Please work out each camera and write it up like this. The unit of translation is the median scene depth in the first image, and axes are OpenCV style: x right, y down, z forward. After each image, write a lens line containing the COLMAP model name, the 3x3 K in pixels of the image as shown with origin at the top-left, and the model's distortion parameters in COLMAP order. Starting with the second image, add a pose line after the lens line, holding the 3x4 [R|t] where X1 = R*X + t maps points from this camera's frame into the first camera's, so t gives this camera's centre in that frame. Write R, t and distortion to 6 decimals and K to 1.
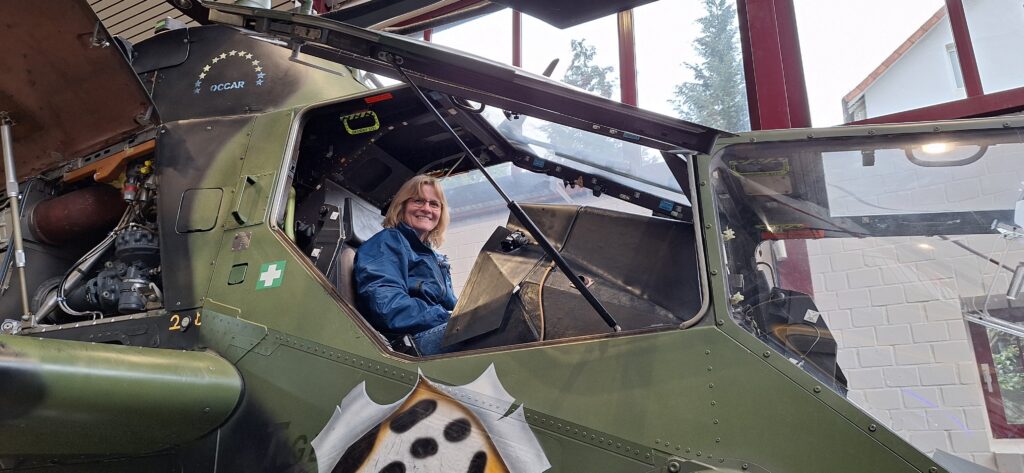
lens RADIAL K [[706.5, 0, 494.5], [0, 706.5, 240.6], [0, 0, 1]] dist [0.133627, -0.219239]
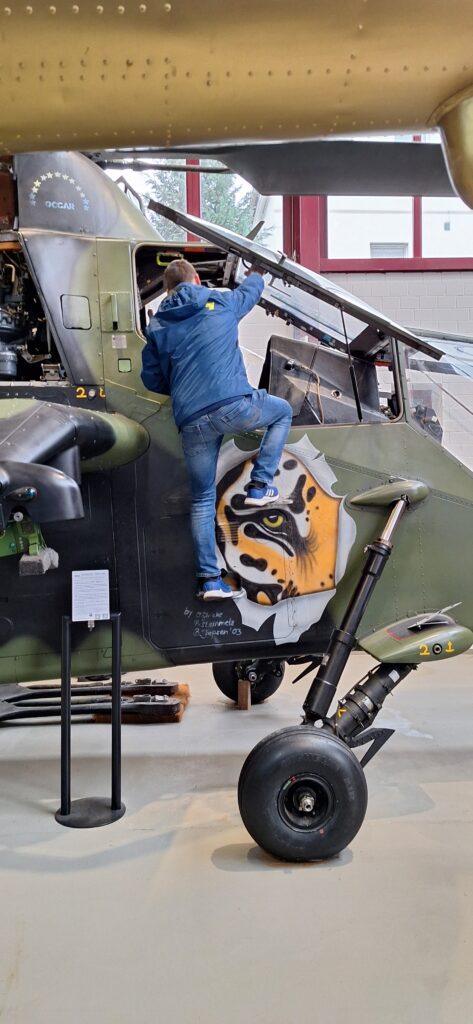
lens RADIAL K [[706.5, 0, 235.9], [0, 706.5, 500.4], [0, 0, 1]] dist [0.133627, -0.219239]
pose [[0.862332, -0.019515, 0.505968, -0.943481], [-0.147386, 0.946314, 0.287692, -0.158970], [-0.484419, -0.322658, 0.813161, -0.492321]]
